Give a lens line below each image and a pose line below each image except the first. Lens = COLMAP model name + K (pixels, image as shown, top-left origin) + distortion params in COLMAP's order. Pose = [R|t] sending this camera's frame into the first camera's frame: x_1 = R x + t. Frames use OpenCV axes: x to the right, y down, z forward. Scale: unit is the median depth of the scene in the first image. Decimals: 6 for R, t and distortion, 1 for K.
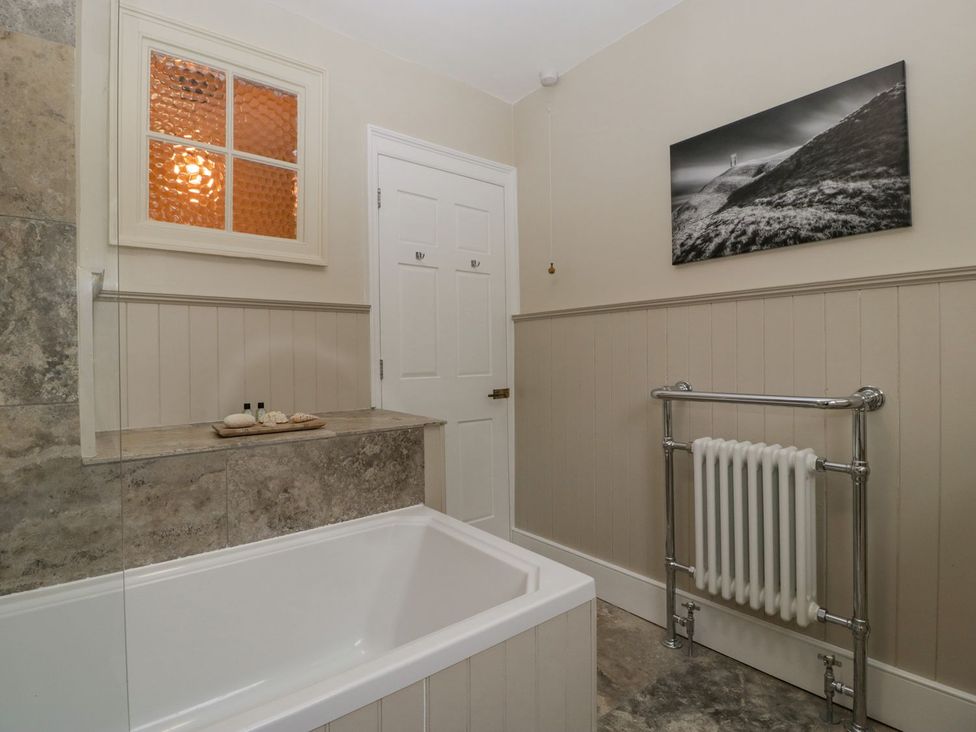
lens RADIAL K [[510.9, 0, 485.4], [0, 510.9, 360.1], [0, 0, 1]] dist [-0.017477, -0.002063]
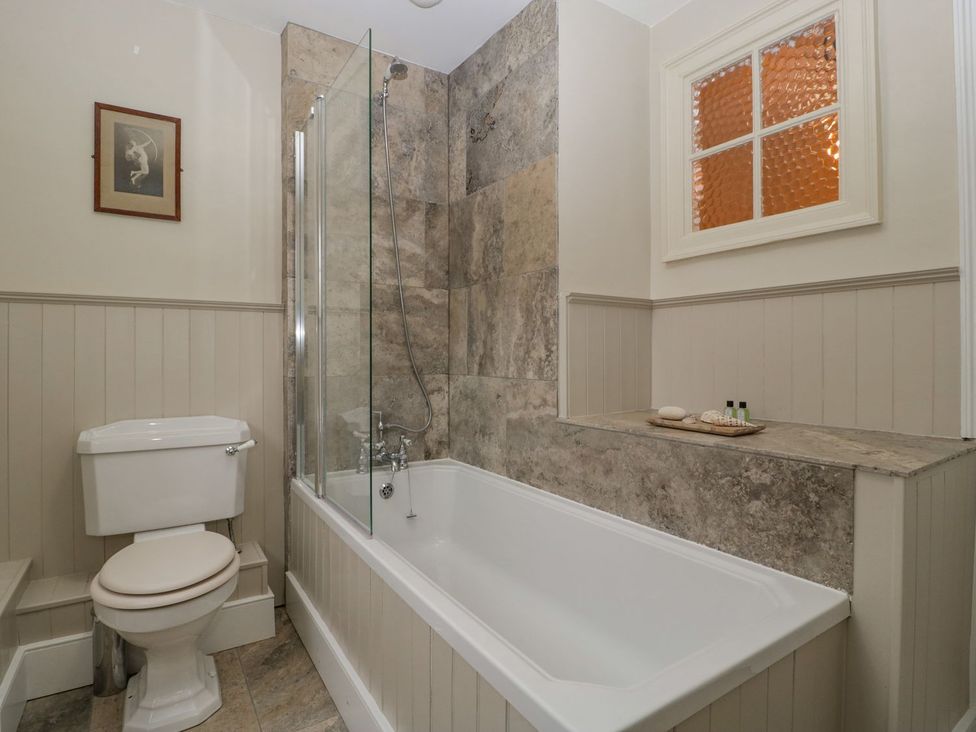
lens RADIAL K [[510.9, 0, 485.4], [0, 510.9, 360.1], [0, 0, 1]] dist [-0.017477, -0.002063]
pose [[-0.109396, 0.021057, -0.993775, 0.616078], [-0.005063, 0.999751, 0.021741, -0.011213], [0.993985, 0.007410, -0.109262, 0.749410]]
